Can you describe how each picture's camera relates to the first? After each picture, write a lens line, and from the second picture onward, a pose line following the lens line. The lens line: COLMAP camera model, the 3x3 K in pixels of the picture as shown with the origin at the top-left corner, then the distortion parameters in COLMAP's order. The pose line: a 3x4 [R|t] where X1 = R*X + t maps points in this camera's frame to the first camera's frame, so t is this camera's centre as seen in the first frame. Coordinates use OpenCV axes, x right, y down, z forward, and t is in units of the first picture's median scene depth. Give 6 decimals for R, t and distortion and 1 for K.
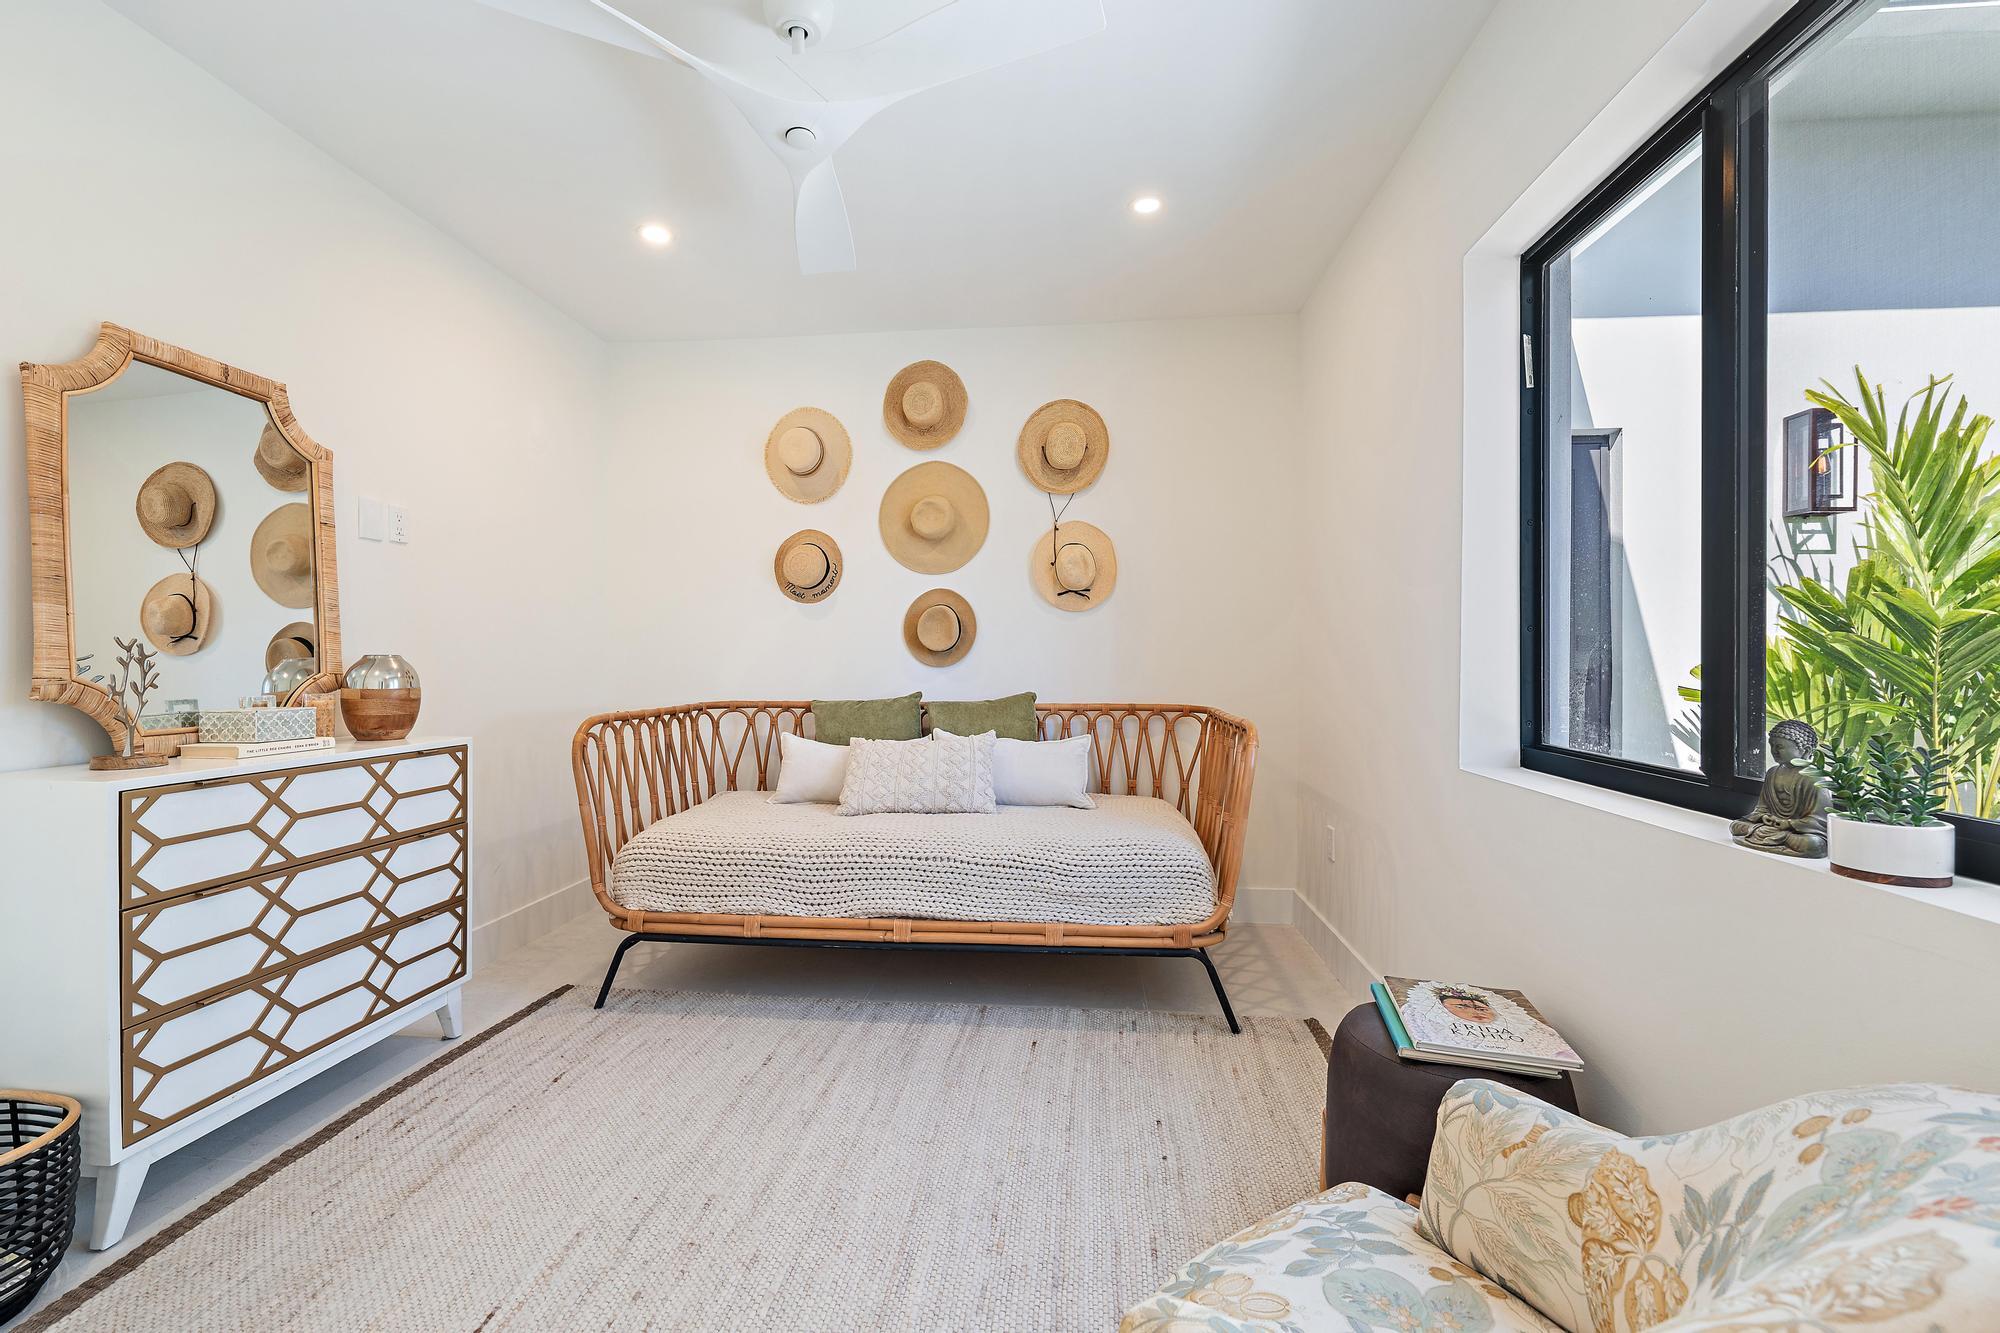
lens RADIAL K [[860.0, 0, 1000.1], [0, 860.0, 671.7], [0, 0, 1]] dist [-0.001391, -0.000052]
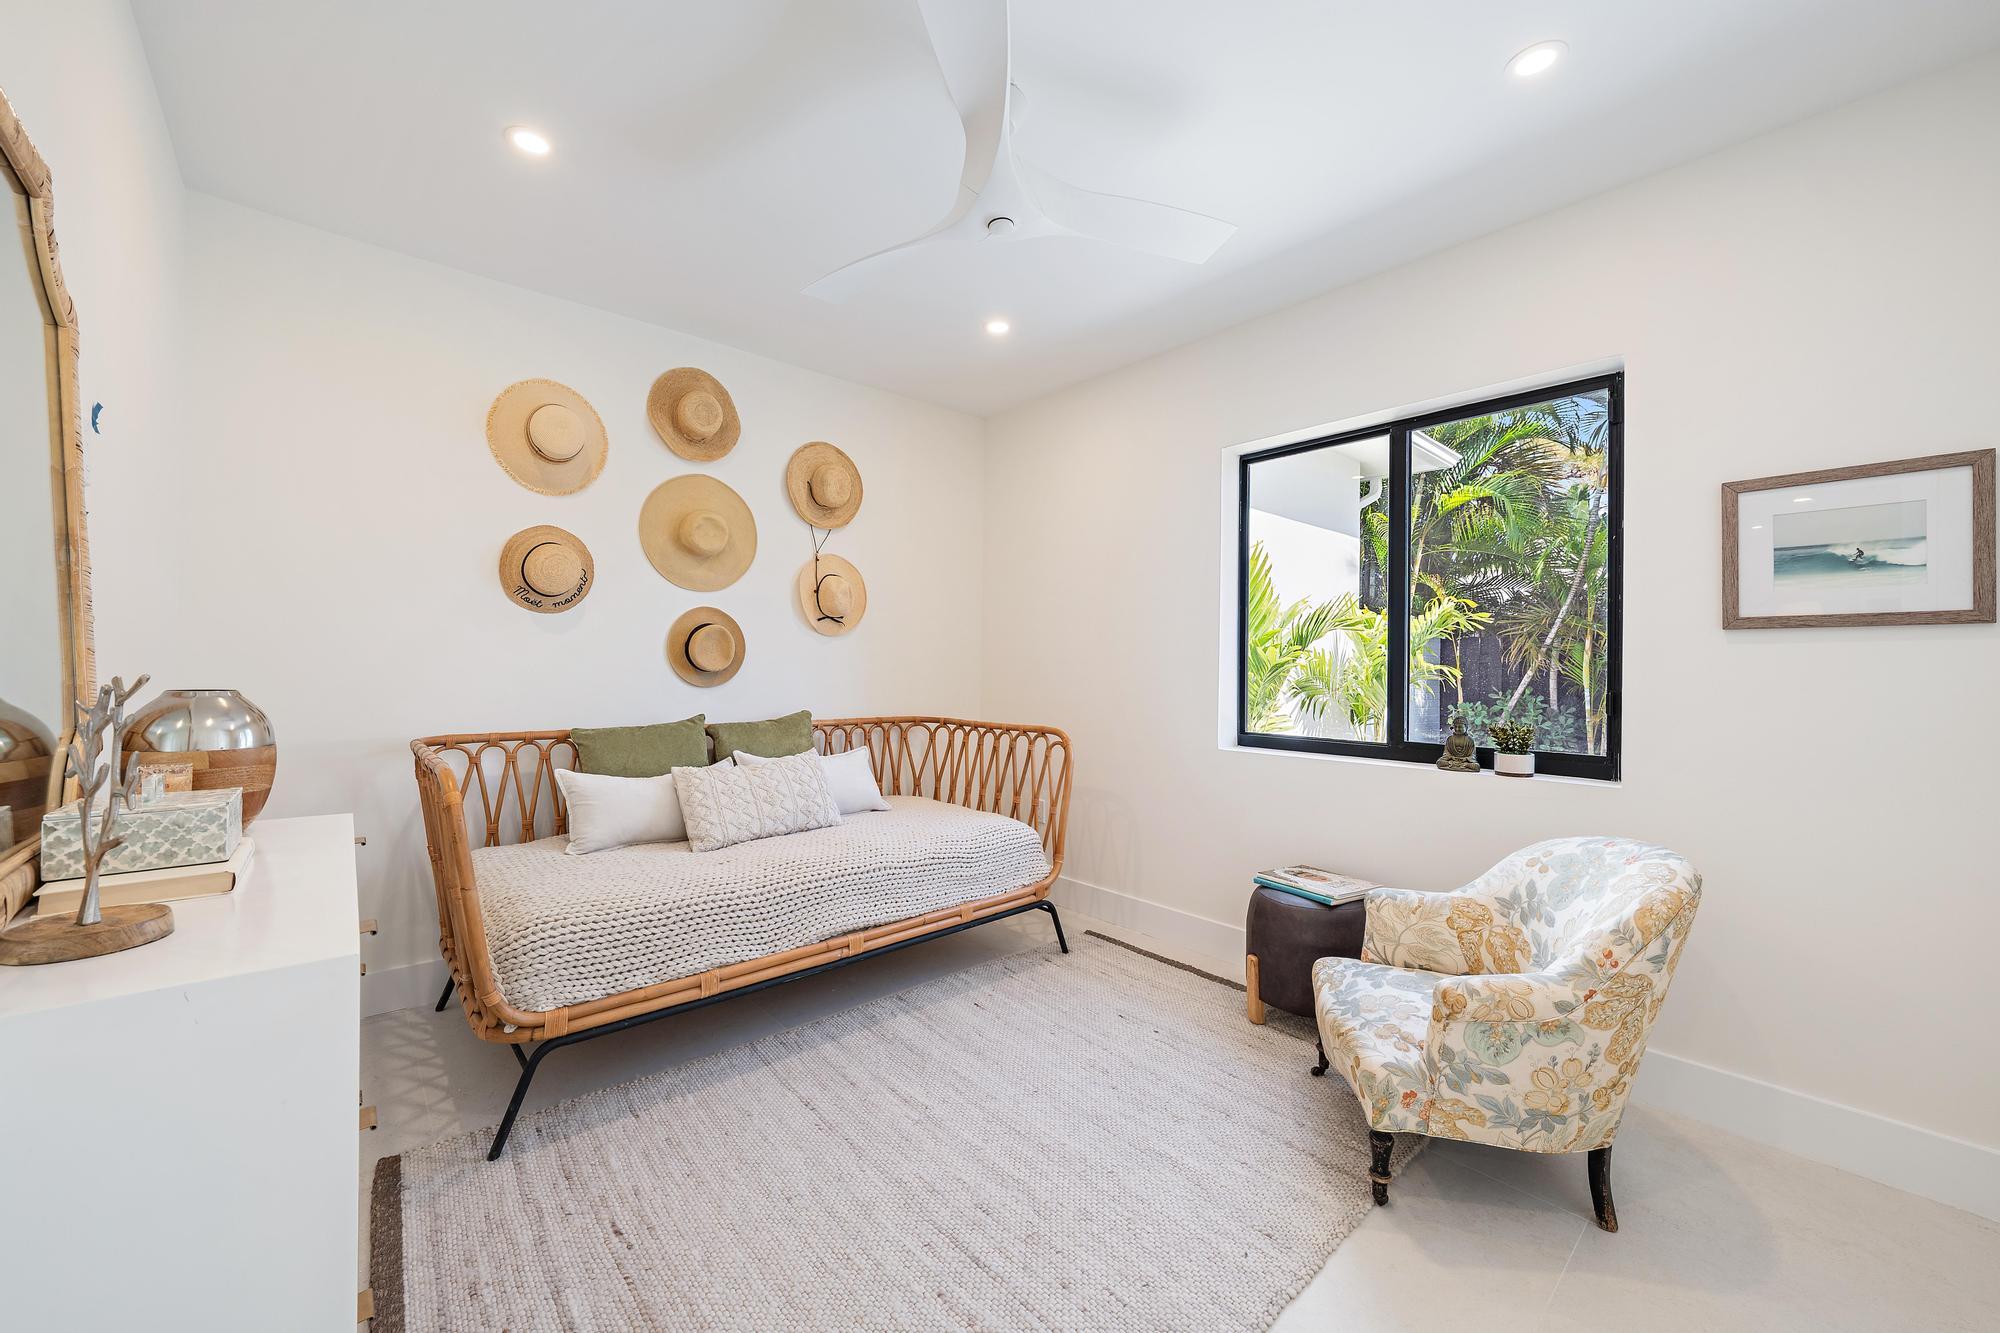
lens RADIAL K [[776.6, 0, 998.2], [0, 776.6, 672.5], [0, 0, 1]] dist [-0.008168, -0.000260]
pose [[0.664392, 0.000714, 0.747384, -0.548638], [-0.000218, 1.000000, -0.000761, -0.023307], [-0.747384, 0.000343, 0.664392, 0.185979]]
